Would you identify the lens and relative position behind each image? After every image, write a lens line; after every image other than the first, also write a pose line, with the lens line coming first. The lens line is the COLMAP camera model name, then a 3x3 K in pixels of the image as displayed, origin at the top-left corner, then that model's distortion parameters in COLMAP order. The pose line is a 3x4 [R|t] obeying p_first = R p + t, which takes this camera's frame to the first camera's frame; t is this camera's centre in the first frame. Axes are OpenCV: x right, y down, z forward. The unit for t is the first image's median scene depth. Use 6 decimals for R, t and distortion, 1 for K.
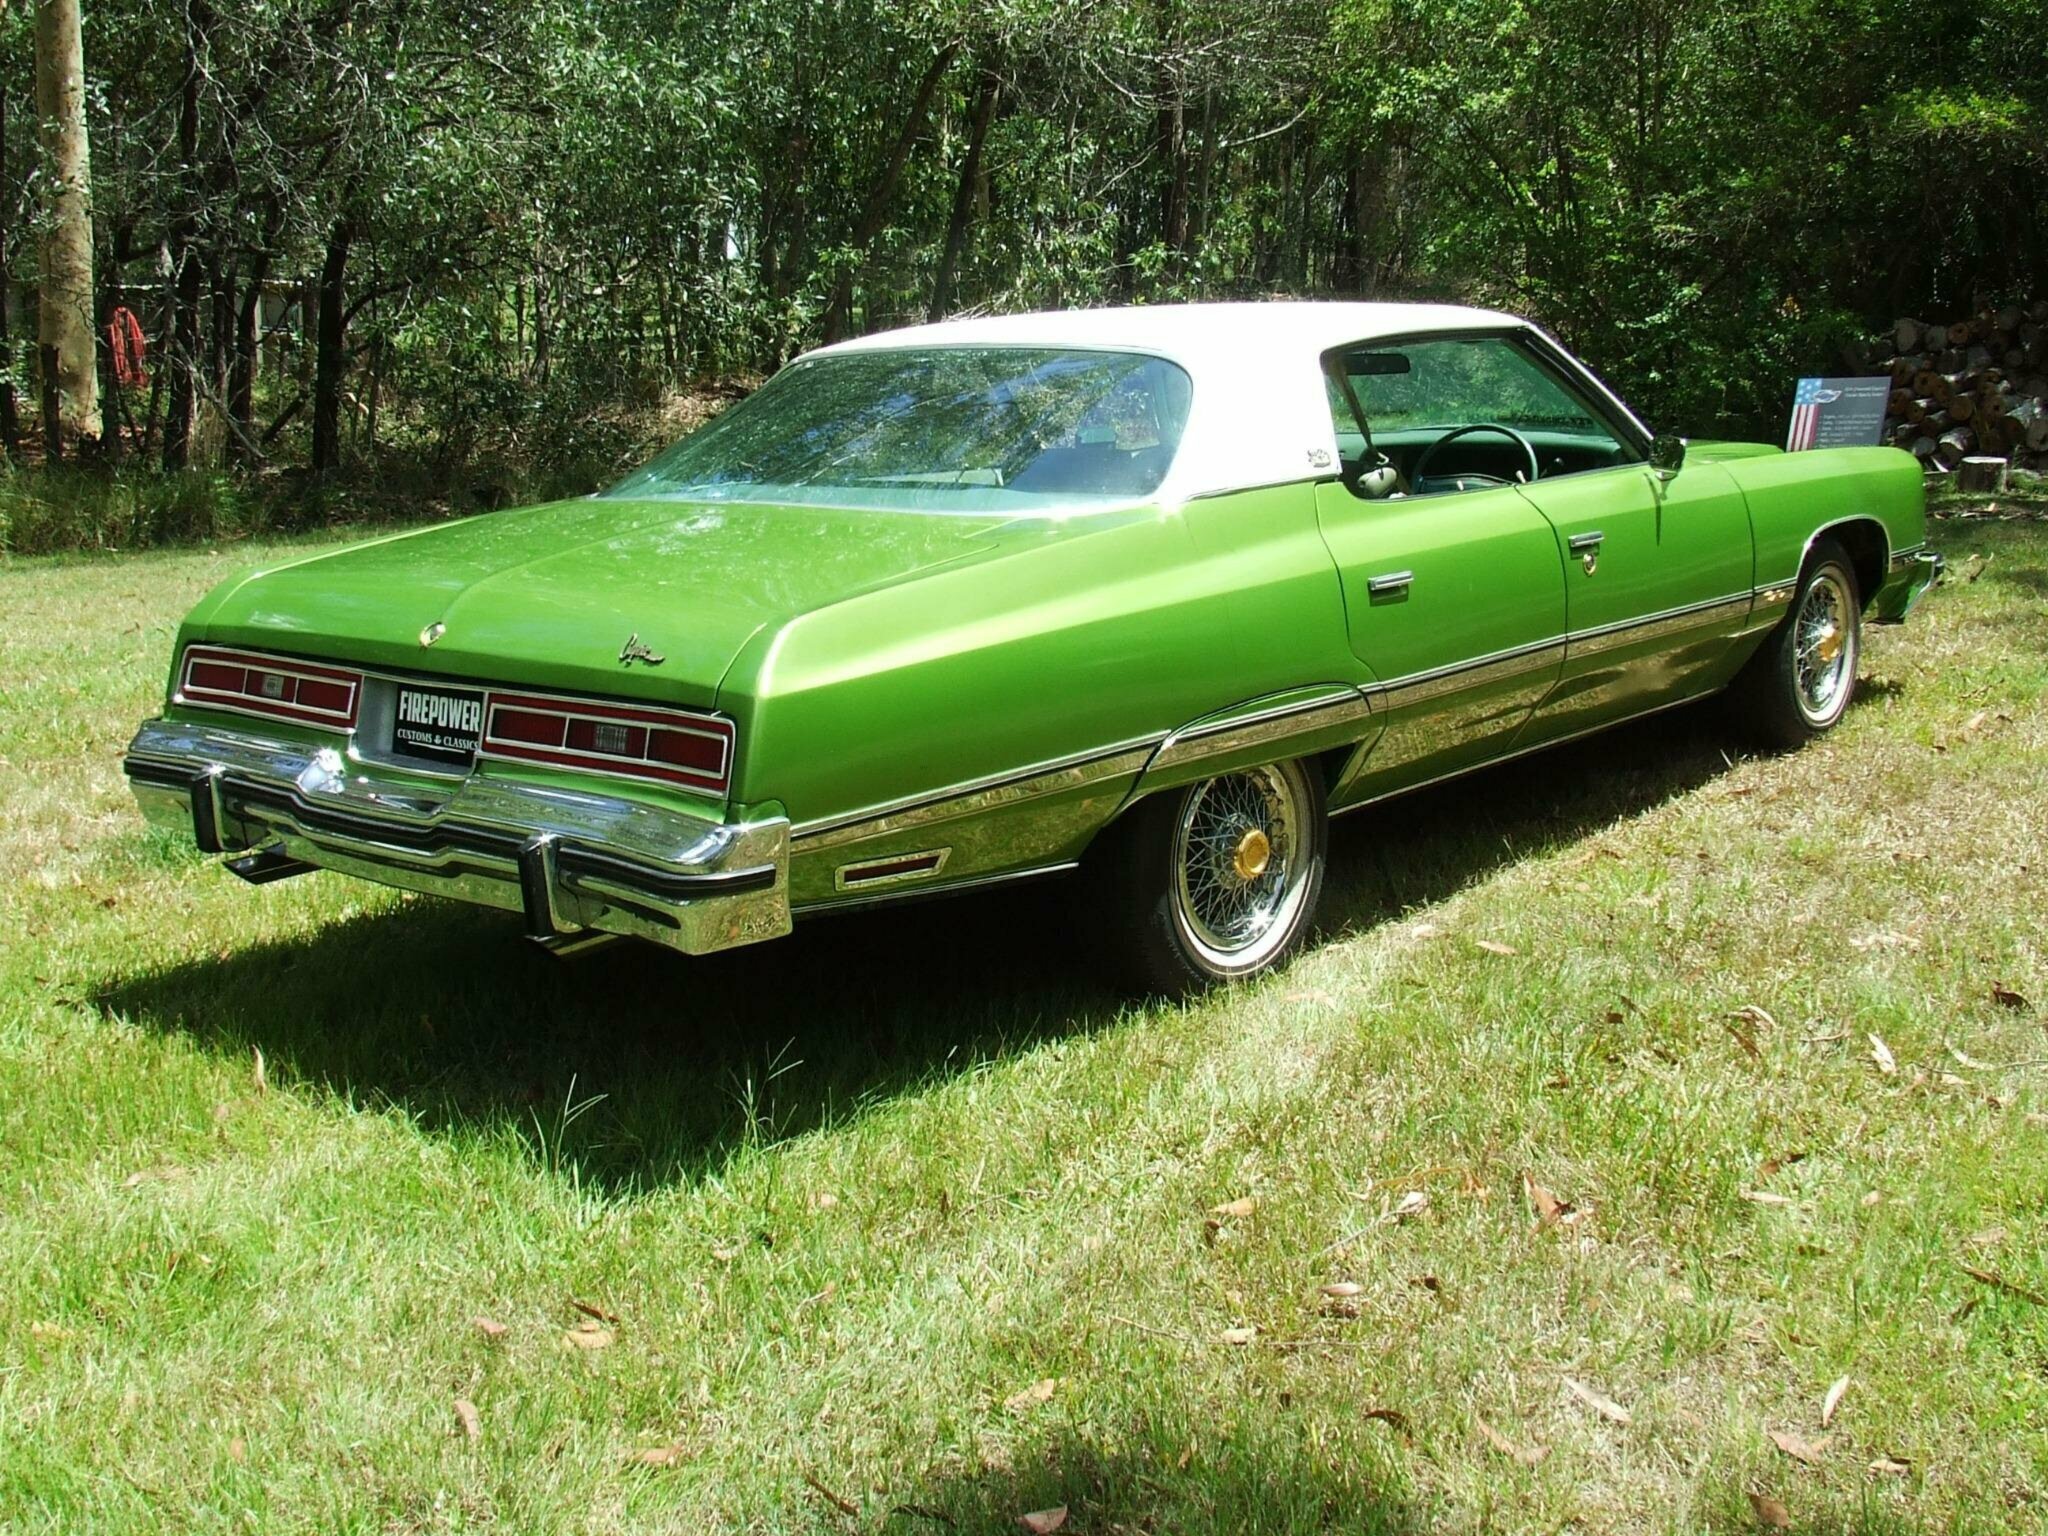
lens RADIAL K [[2235.0, 0, 1024.0], [0, 2235.0, 768.0], [0, 0, 1]] dist [-0.090775, 0.077175]
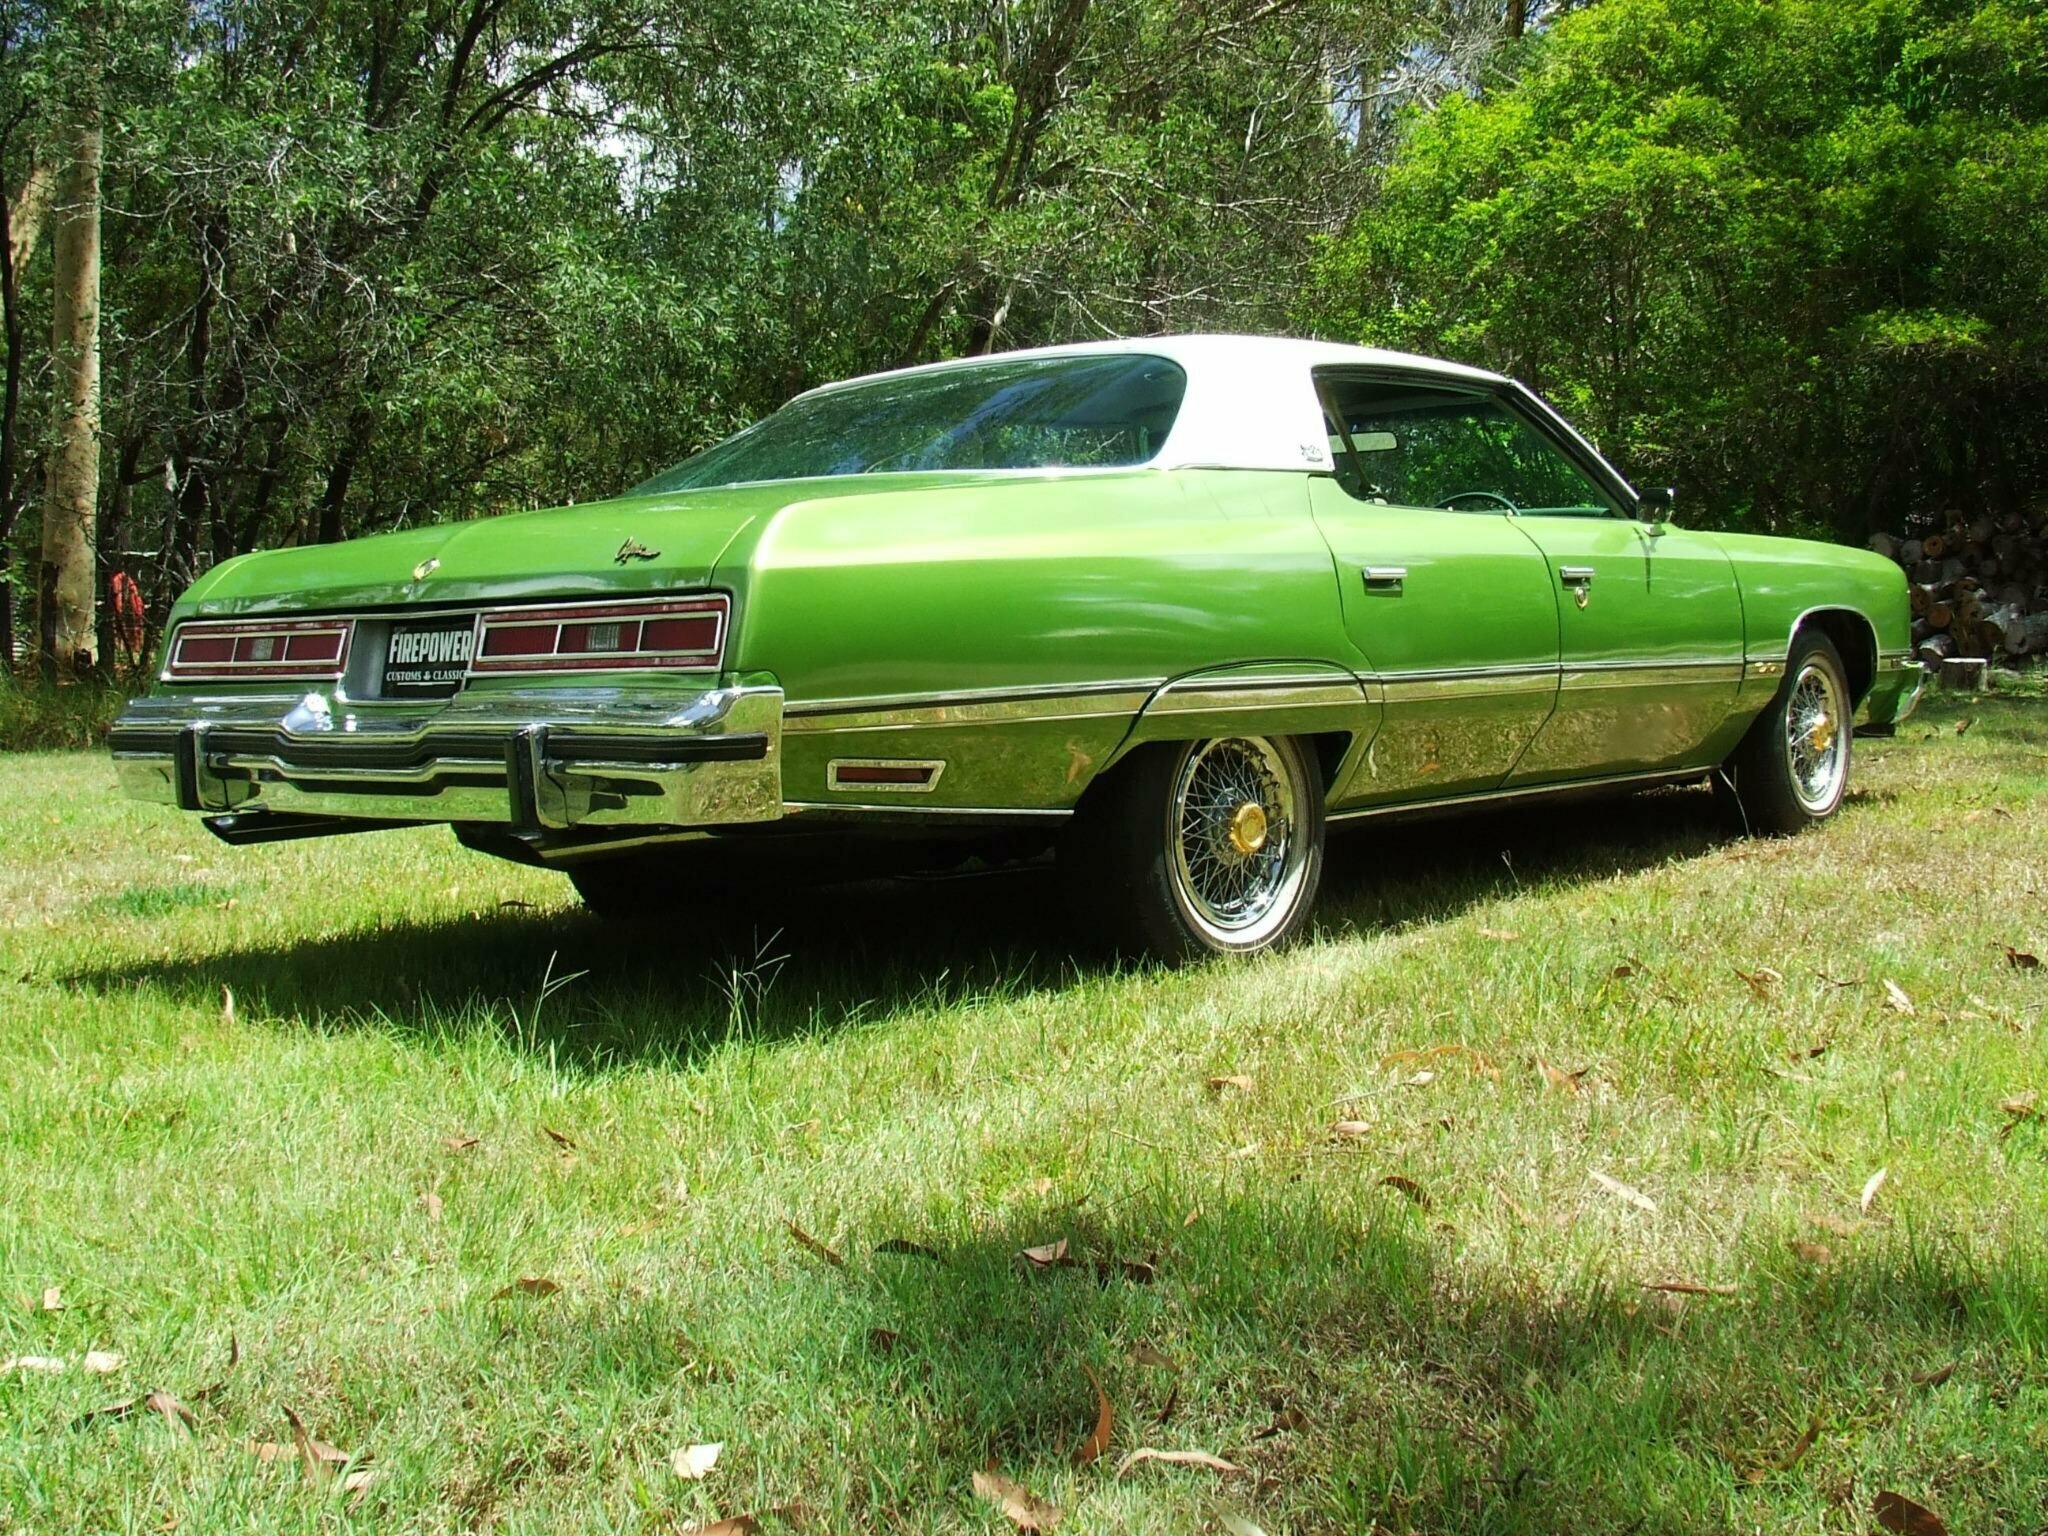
lens RADIAL K [[2235.0, 0, 1024.0], [0, 2235.0, 768.0], [0, 0, 1]] dist [-0.090775, 0.077175]
pose [[0.999963, 0.006157, 0.006031, -0.003335], [-0.005272, 0.990551, -0.137043, 0.148878], [-0.006818, 0.137006, 0.990547, 0.021683]]
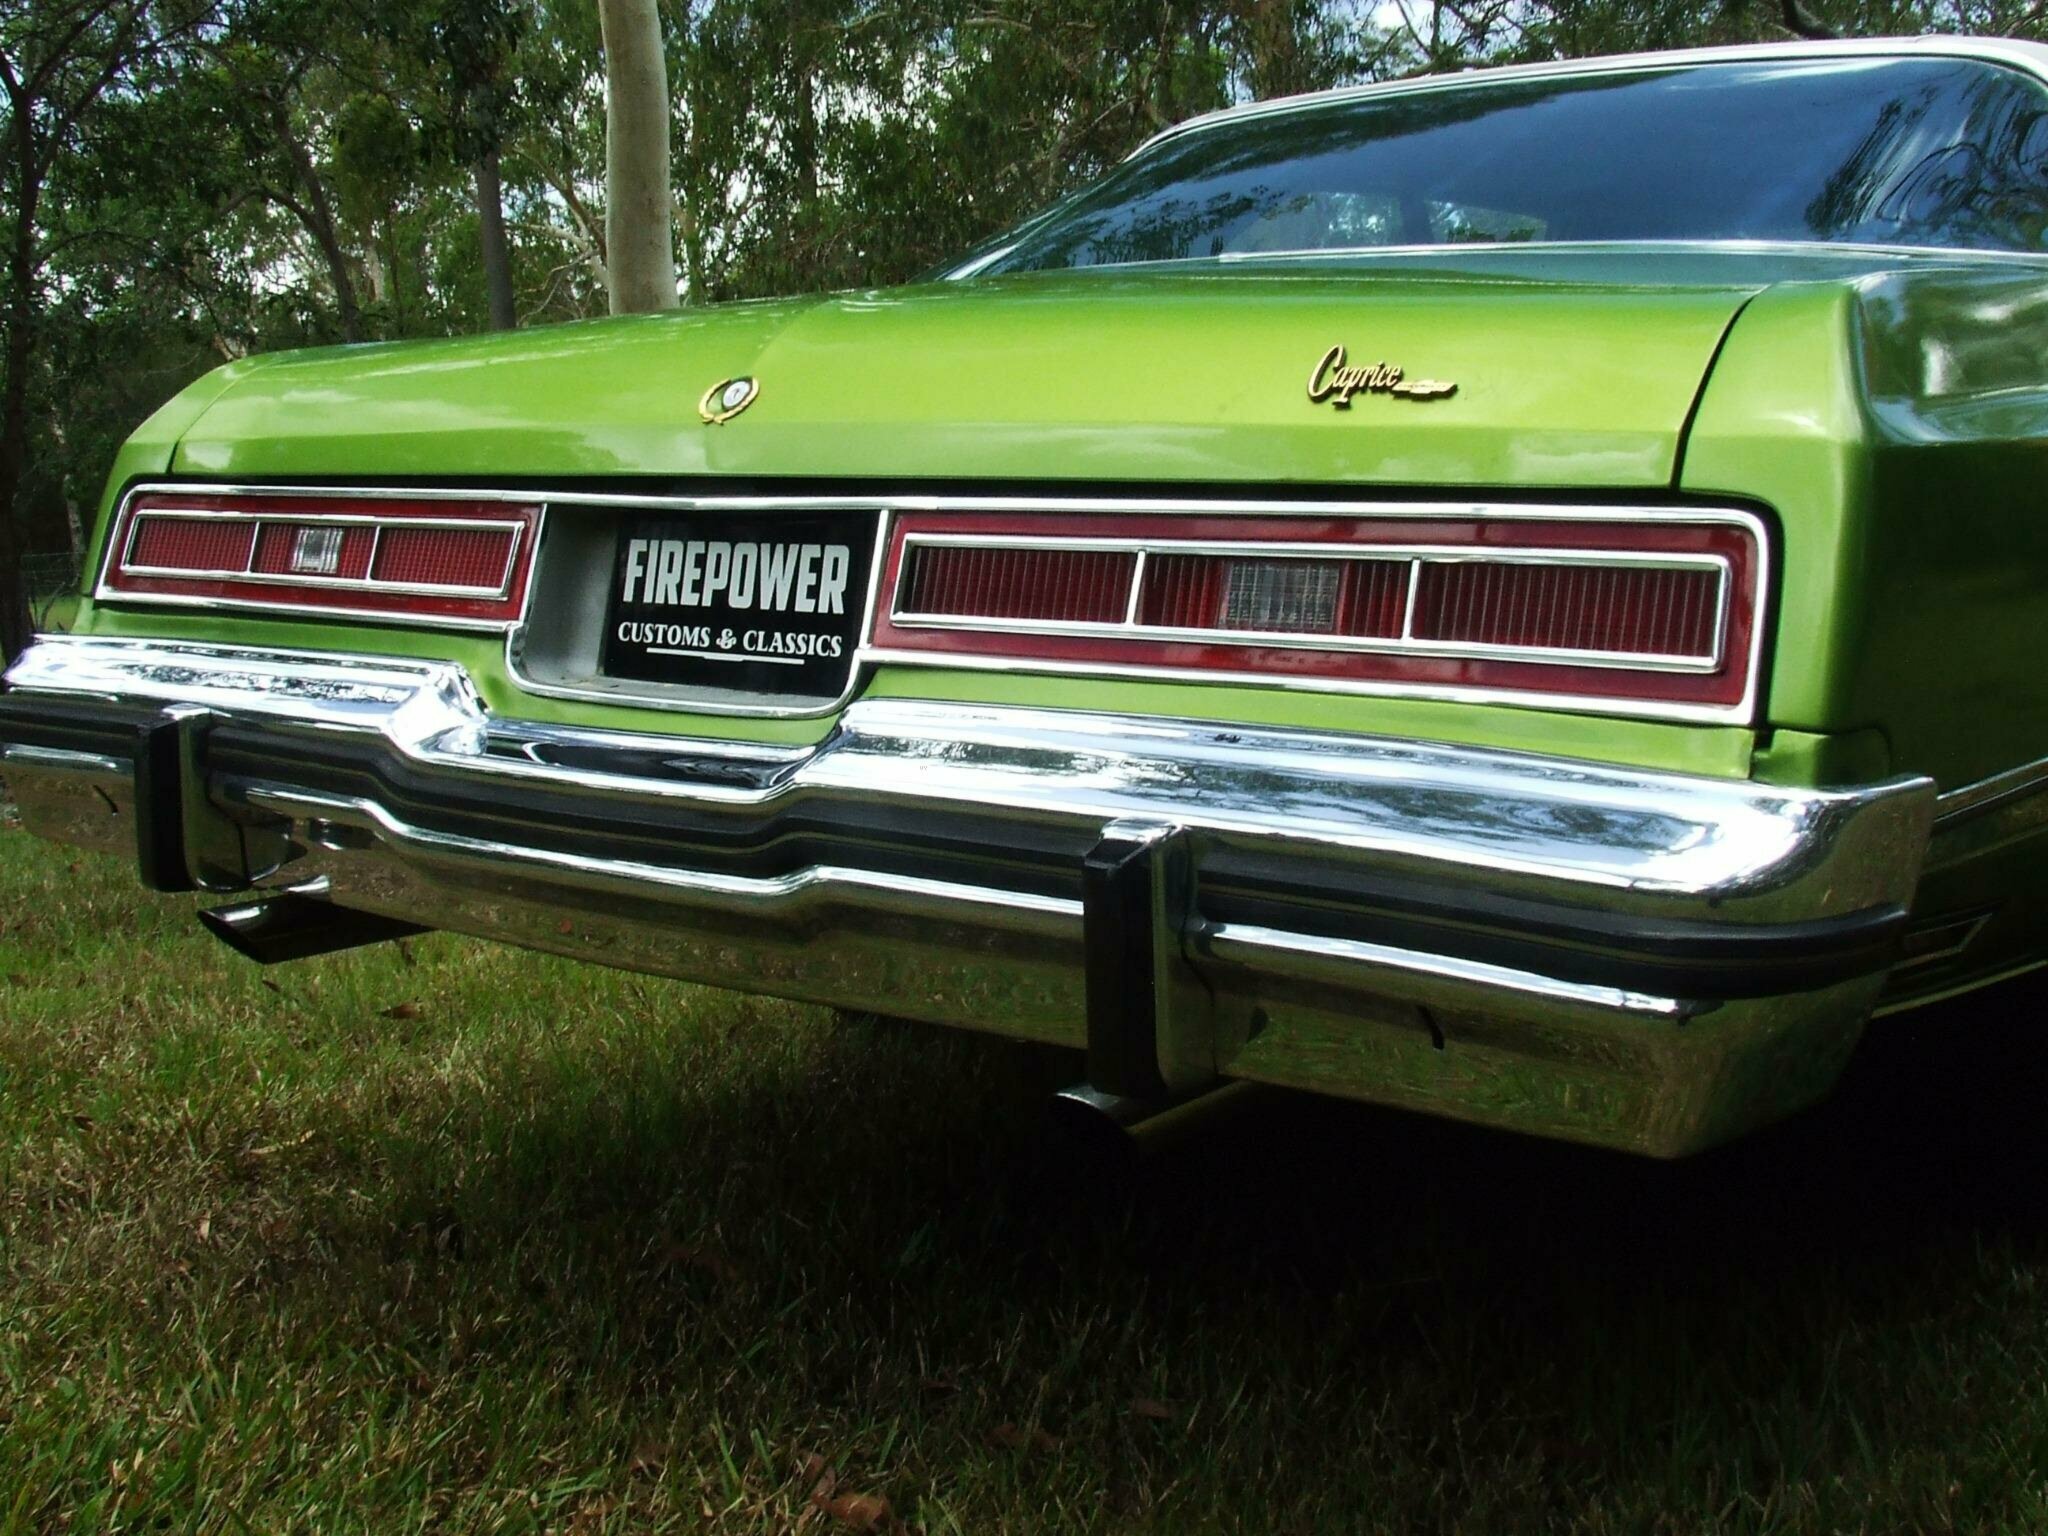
lens RADIAL K [[2210.6, 0, 1024.0], [0, 2210.6, 768.0], [0, 0, 1]] dist [-0.002854, 0.018615]
pose [[0.998187, 0.029293, 0.052576, -0.208305], [-0.026034, 0.997759, -0.061644, 0.035451], [-0.054264, 0.060164, 0.996712, 0.512454]]
